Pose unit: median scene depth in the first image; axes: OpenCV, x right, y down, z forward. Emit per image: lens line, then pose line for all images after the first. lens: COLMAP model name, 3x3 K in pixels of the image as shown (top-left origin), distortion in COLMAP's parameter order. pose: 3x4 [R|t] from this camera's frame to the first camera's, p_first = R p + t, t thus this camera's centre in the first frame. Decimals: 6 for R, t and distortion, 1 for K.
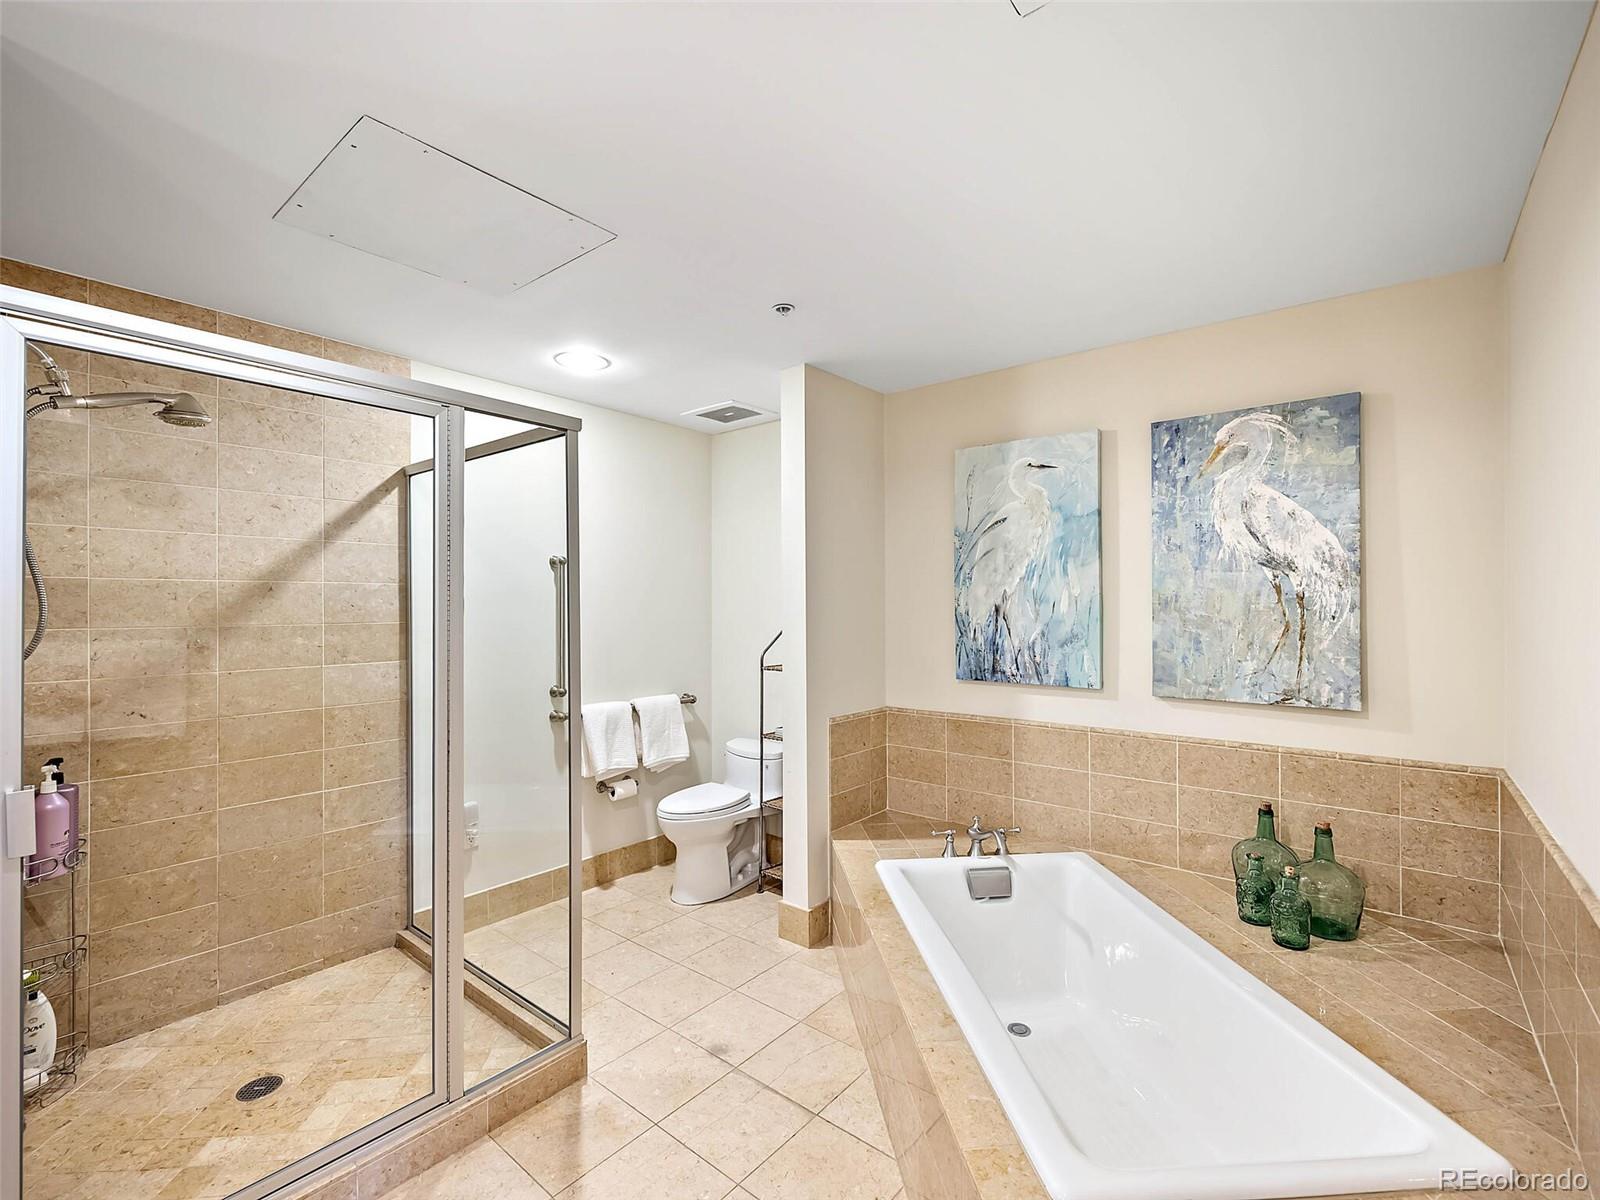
lens RADIAL K [[711.7, 0, 802.3], [0, 711.7, 602.5], [0, 0, 1]] dist [0.001476, -0.001803]
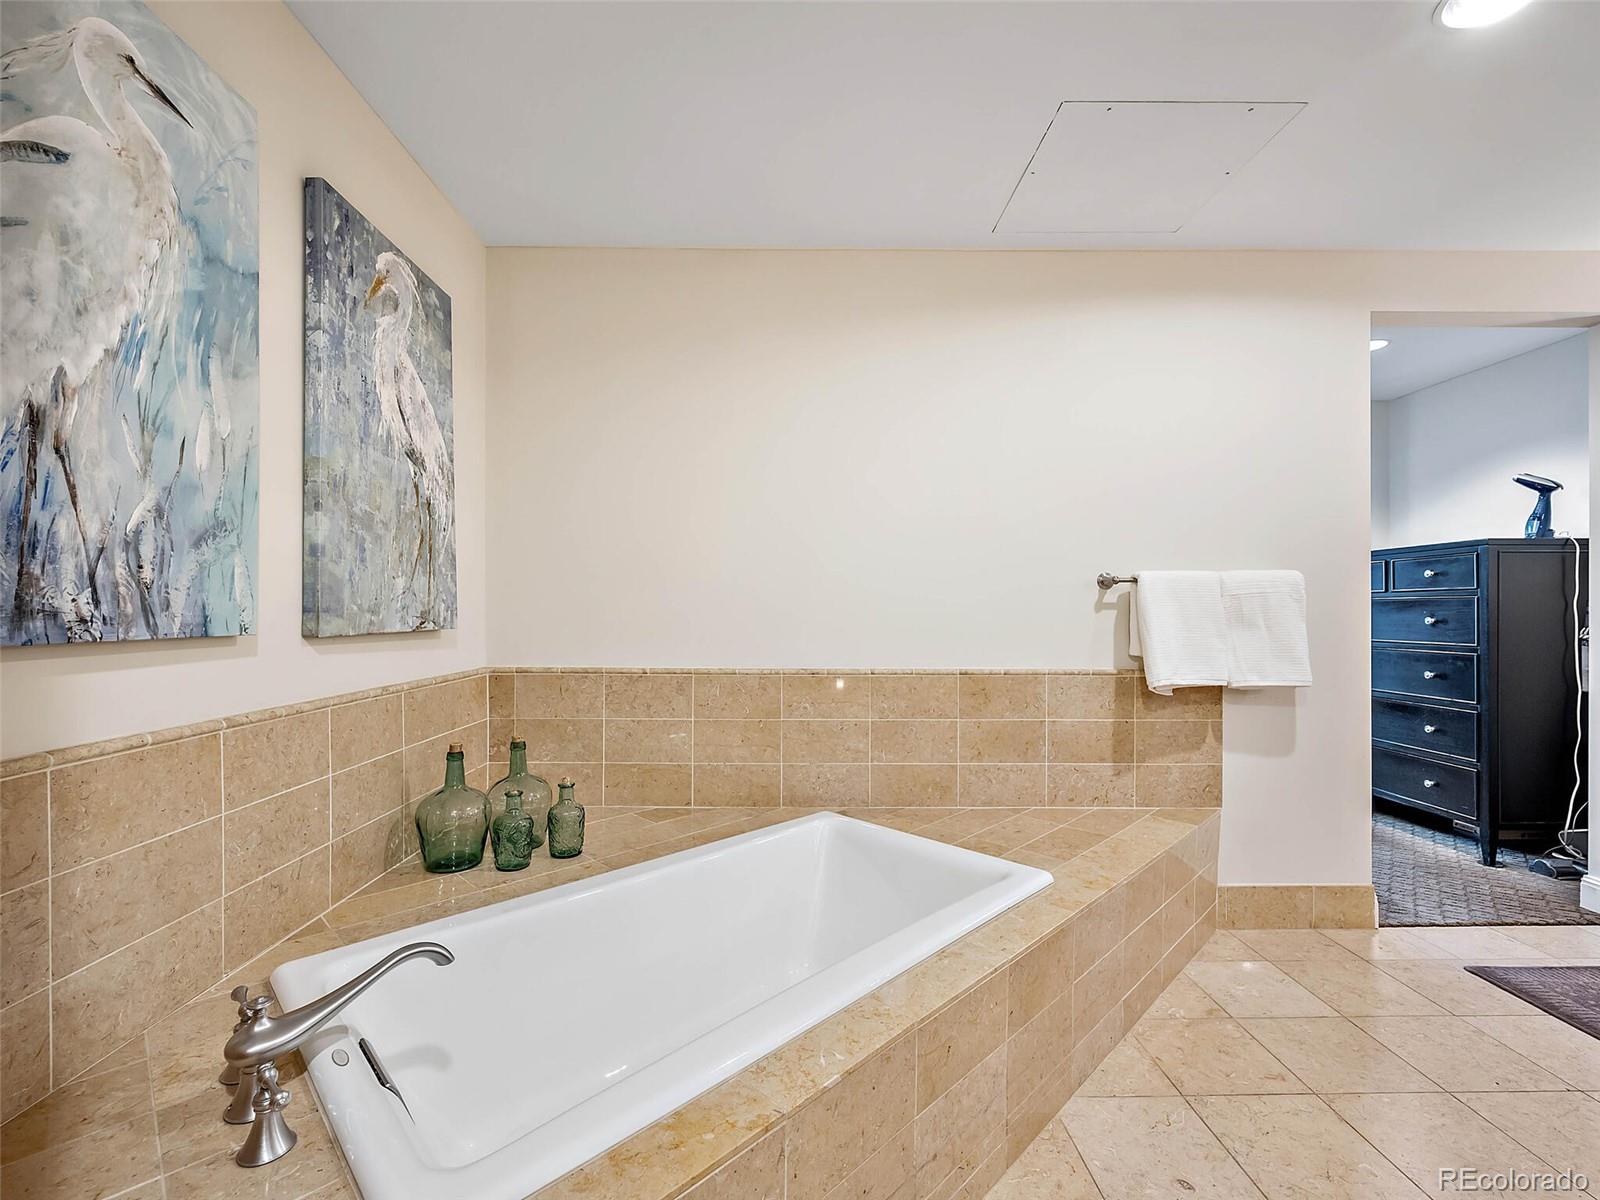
lens RADIAL K [[711.7, 0, 800.3], [0, 711.7, 607.8], [0, 0, 1]] dist [0.001476, -0.001803]
pose [[-0.645449, 0.002572, 0.763799, -0.207025], [-0.002322, 0.999983, -0.005330, 0.102792], [-0.763800, -0.005214, -0.645432, 1.013462]]
